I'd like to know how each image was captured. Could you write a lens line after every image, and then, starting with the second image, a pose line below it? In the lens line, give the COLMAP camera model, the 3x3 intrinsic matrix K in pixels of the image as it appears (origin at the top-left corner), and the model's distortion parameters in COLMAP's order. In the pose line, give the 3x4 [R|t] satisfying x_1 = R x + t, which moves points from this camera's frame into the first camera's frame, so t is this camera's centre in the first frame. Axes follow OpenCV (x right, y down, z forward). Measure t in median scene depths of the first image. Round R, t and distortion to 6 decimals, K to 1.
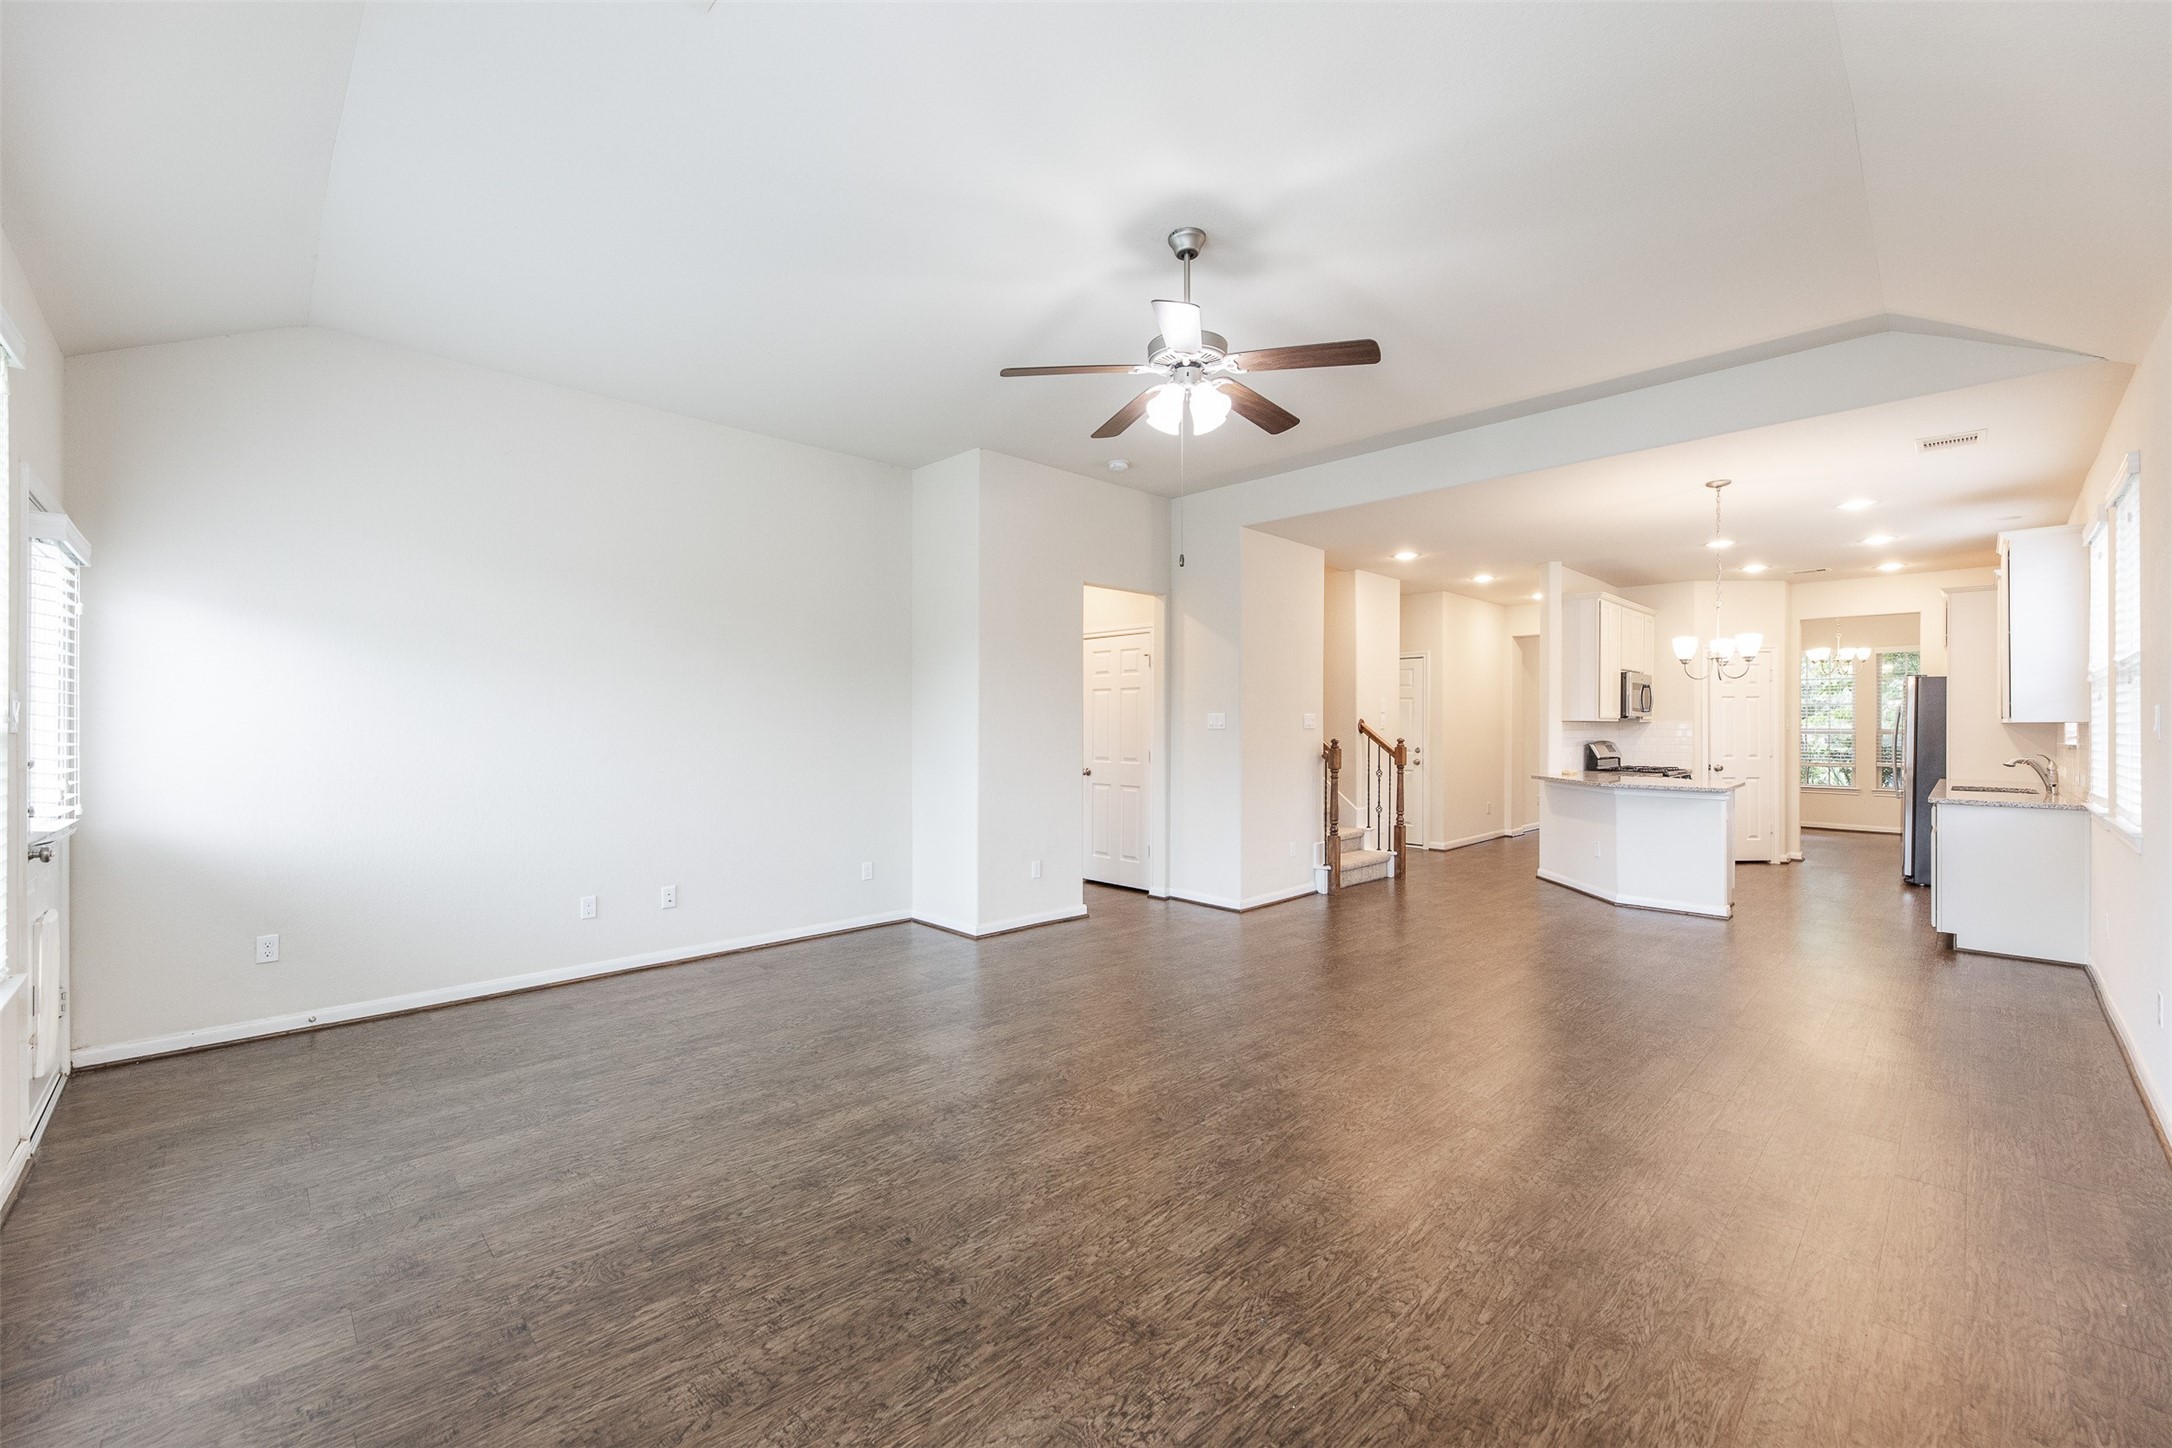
lens RADIAL K [[874.7, 0, 1102.7], [0, 874.7, 721.7], [0, 0, 1]] dist [-0.004376, 0.000601]
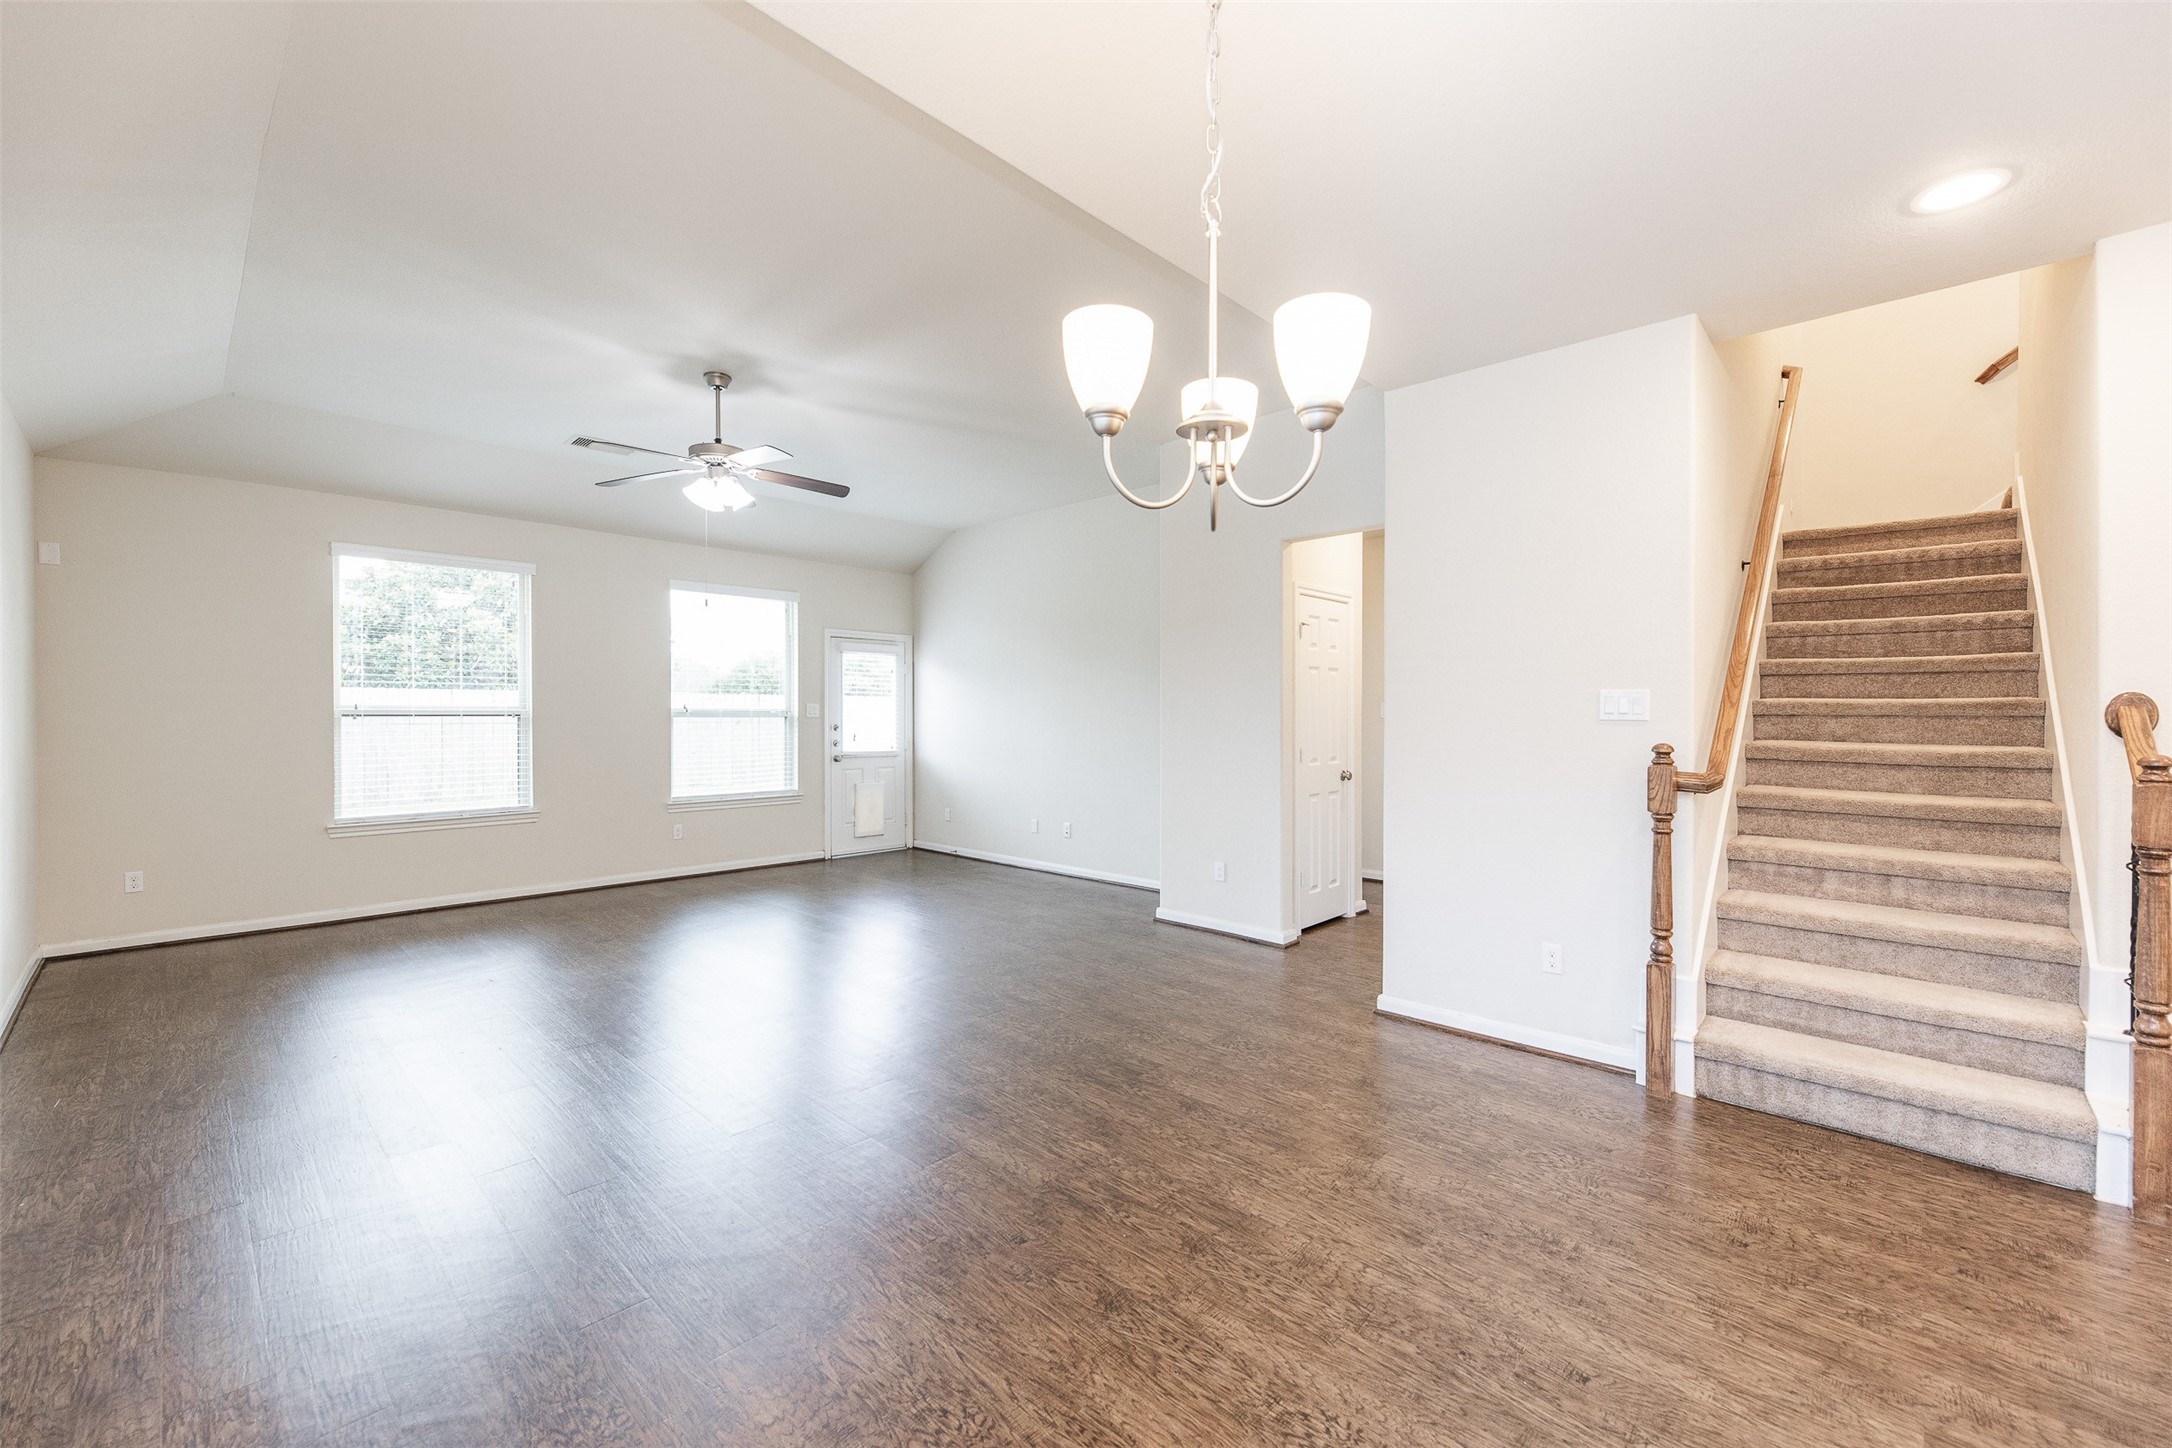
lens RADIAL K [[874.7, 0, 1103.4], [0, 874.7, 724.0], [0, 0, 1]] dist [-0.004376, 0.000601]
pose [[0.035381, 0.006756, -0.999351, 0.717743], [0.001344, 0.999976, 0.006808, 0.006491], [0.999373, -0.001584, 0.035371, 0.725565]]
